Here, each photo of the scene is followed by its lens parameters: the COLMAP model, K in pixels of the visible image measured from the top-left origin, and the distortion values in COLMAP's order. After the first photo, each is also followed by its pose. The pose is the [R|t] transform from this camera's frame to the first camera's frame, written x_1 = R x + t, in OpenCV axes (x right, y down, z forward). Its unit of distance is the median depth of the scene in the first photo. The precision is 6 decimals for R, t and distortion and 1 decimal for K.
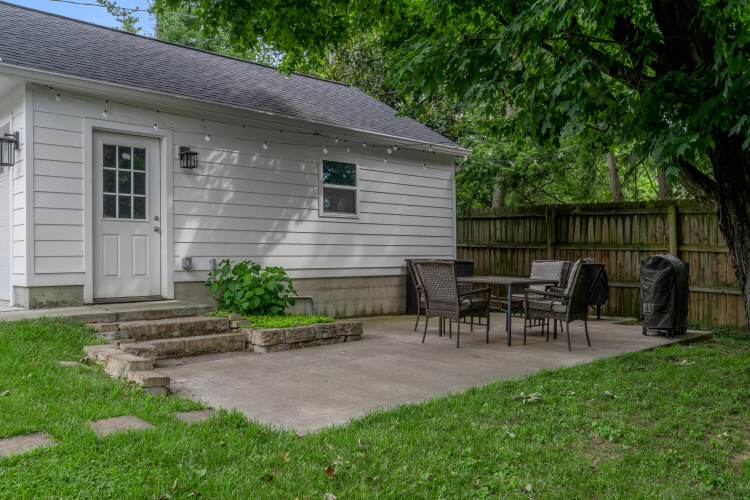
lens RADIAL K [[602.1, 0, 375.4], [0, 602.1, 252.0], [0, 0, 1]] dist [-0.030309, -0.000913]
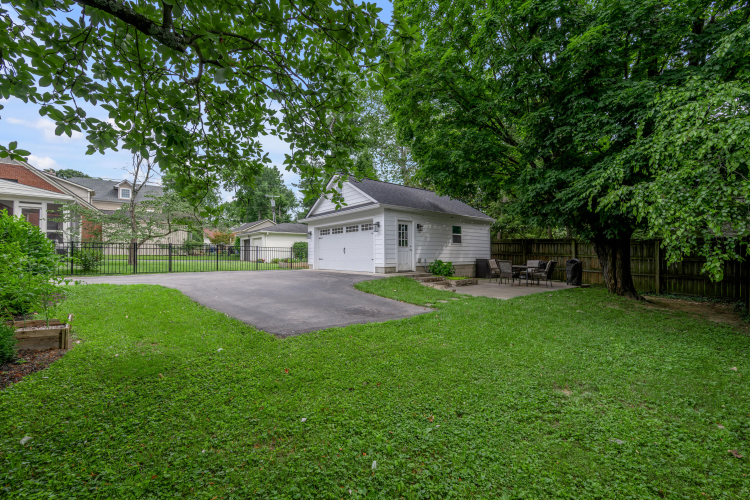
lens RADIAL K [[299.1, 0, 376.6], [0, 299.1, 246.3], [0, 0, 1]] dist [-0.003514, -0.000677]
pose [[0.997174, 0.006637, -0.074835, -0.399504], [-0.007631, 0.999886, -0.013004, -0.031086], [0.074740, 0.013538, 0.997111, -0.583113]]
